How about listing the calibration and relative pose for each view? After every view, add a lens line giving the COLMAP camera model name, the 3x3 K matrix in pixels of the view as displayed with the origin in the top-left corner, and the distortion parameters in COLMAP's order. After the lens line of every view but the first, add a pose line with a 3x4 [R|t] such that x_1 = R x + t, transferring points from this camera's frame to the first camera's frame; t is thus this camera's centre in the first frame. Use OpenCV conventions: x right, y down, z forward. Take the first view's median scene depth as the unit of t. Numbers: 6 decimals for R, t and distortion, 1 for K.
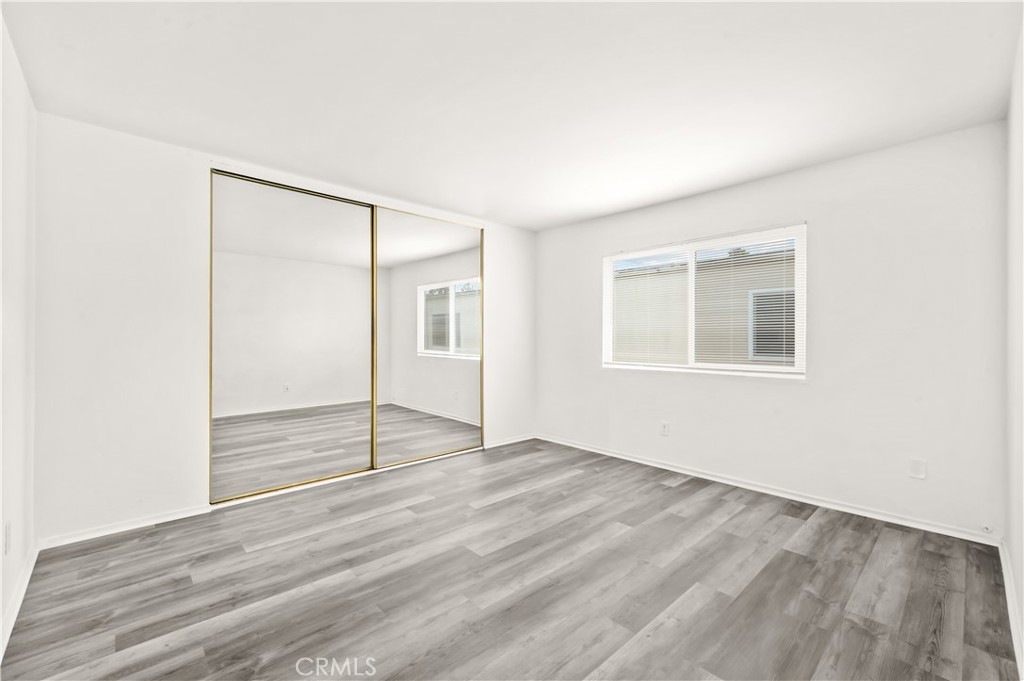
lens RADIAL K [[433.6, 0, 510.2], [0, 433.6, 339.5], [0, 0, 1]] dist [-0.000468, -0.000104]
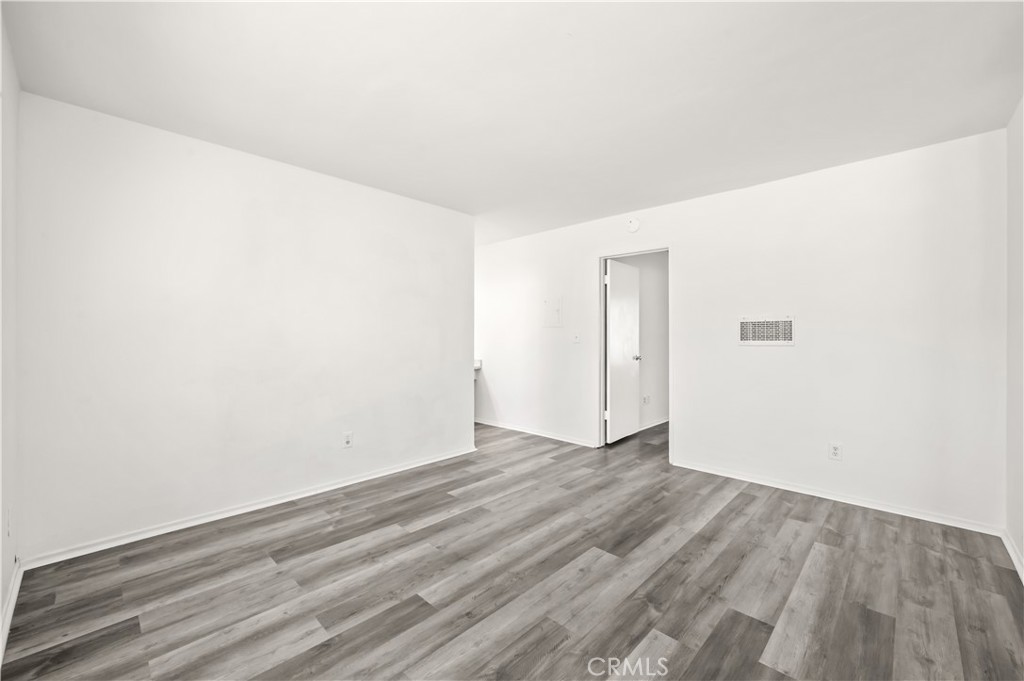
lens RADIAL K [[417.8, 0, 513.4], [0, 417.8, 337.9], [0, 0, 1]] dist [-0.000713, 0.000381]
pose [[-0.998305, -0.005150, -0.057964, 0.194343], [-0.005749, 0.999932, 0.010172, -0.012001], [0.057908, 0.010488, -0.998267, 2.049340]]
